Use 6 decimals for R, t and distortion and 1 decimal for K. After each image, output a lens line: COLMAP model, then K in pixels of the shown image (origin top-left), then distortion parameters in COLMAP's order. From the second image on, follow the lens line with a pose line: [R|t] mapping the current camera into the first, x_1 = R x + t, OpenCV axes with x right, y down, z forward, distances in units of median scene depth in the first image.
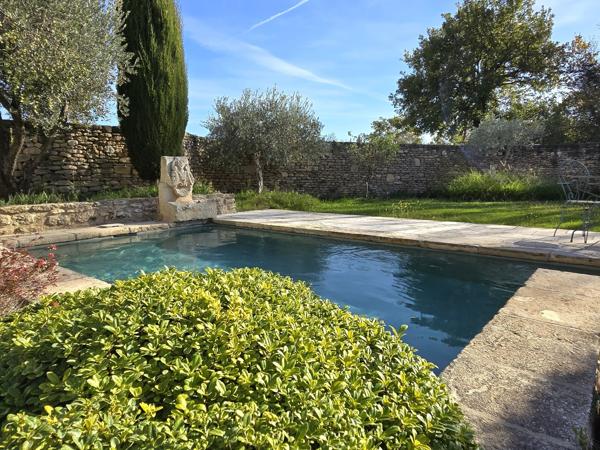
lens RADIAL K [[456.9, 0, 300.0], [0, 456.9, 225.0], [0, 0, 1]] dist [0.003809, -0.002808]
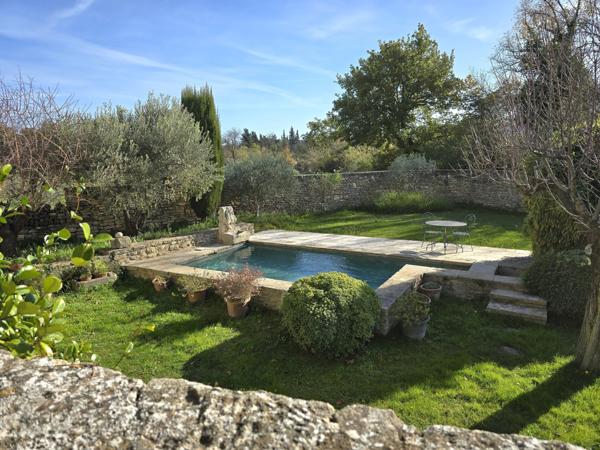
lens RADIAL K [[441.8, 0, 299.9], [0, 441.8, 217.3], [0, 0, 1]] dist [0.085722, -0.107971]
pose [[0.990016, -0.035503, 0.136408, -0.051255], [0.035090, 0.999369, 0.005429, -0.024448], [-0.136514, -0.000588, 0.990638, -0.170989]]
